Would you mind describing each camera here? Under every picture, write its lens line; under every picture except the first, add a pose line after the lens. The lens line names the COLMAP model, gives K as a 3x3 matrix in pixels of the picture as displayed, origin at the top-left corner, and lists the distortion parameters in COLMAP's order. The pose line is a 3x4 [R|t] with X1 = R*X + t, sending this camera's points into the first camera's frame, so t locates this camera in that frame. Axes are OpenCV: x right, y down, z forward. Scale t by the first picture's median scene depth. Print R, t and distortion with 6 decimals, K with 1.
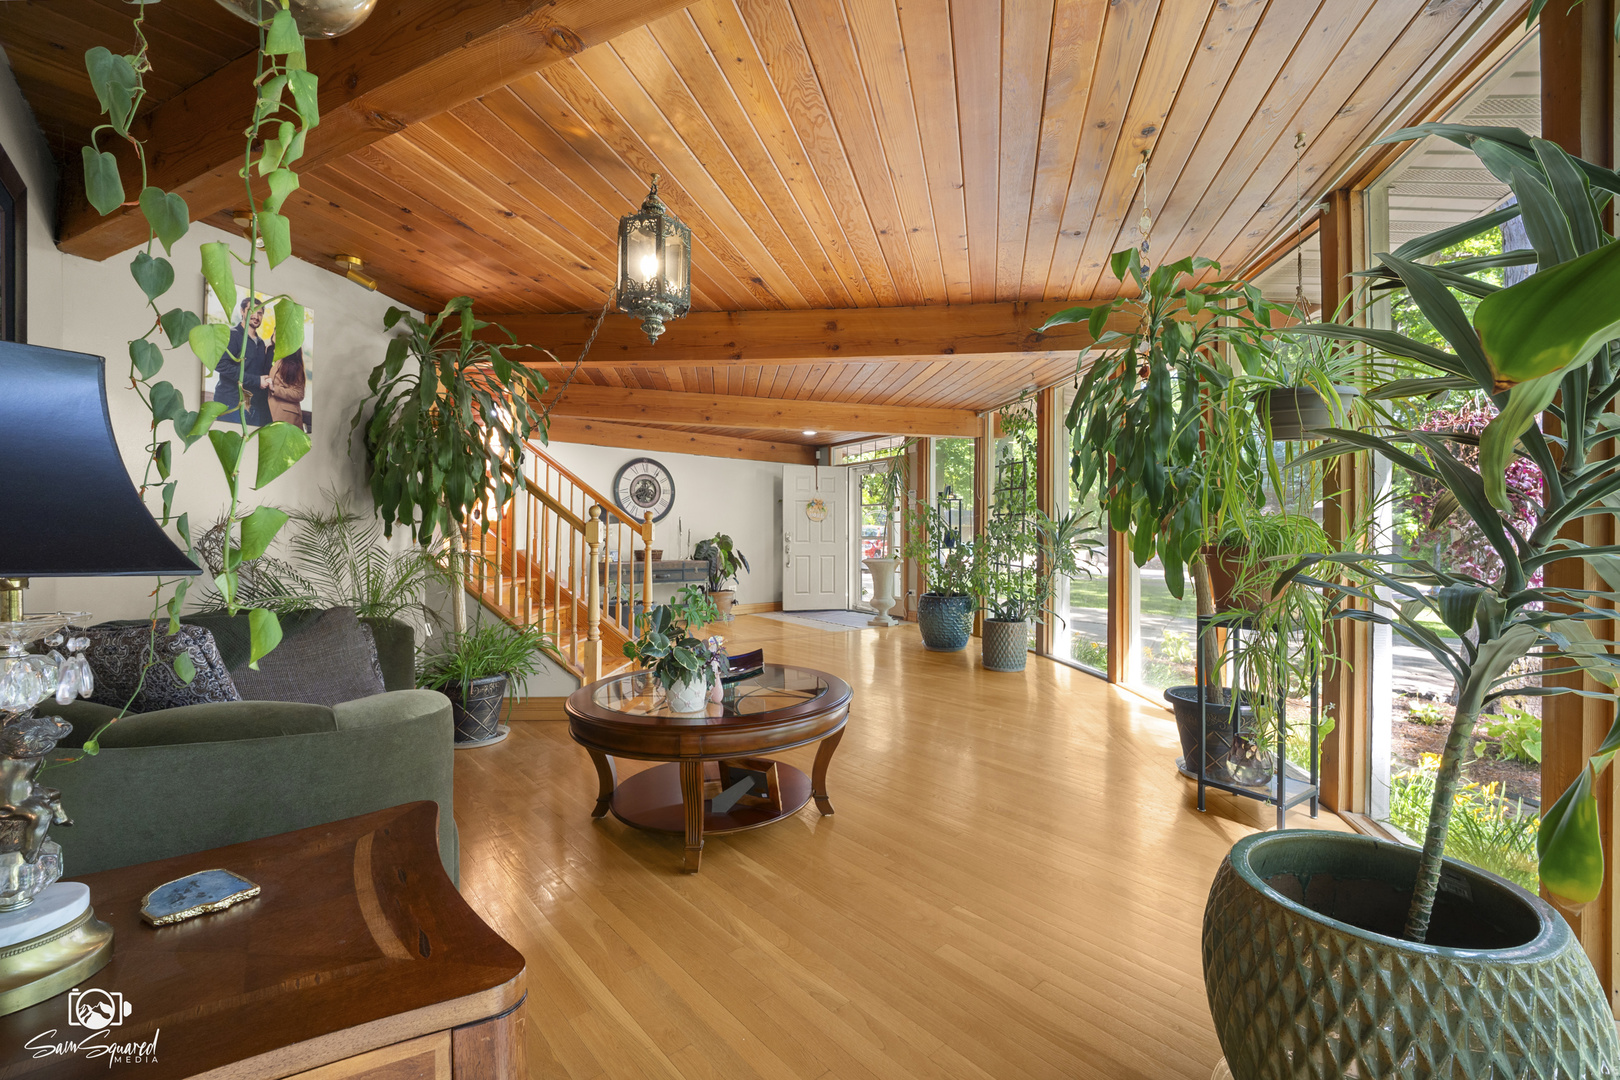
lens RADIAL K [[667.9, 0, 807.0], [0, 667.9, 535.2], [0, 0, 1]] dist [-0.000660, 0.000158]
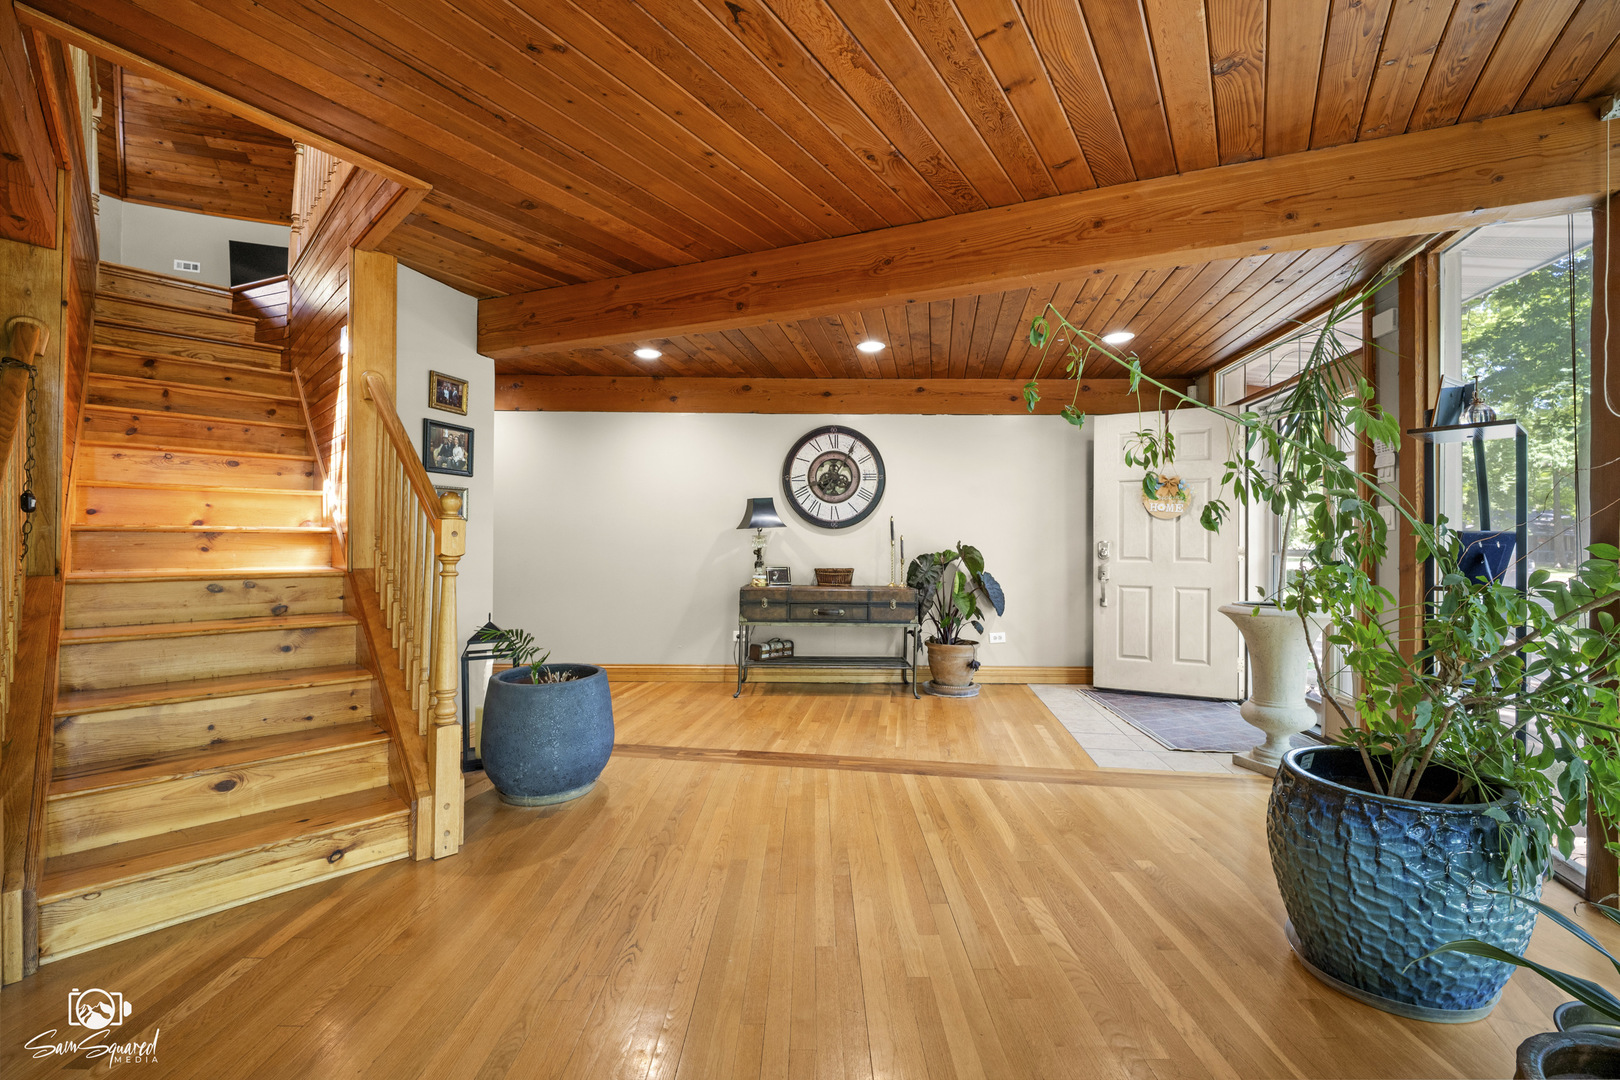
lens RADIAL K [[667.9, 0, 815.2], [0, 667.9, 536.5], [0, 0, 1]] dist [-0.000660, 0.000158]
pose [[0.770542, -0.009228, -0.637322, 0.151067], [-0.002112, 0.999853, -0.017030, 0.002009], [0.637385, 0.014468, 0.770409, 0.486478]]
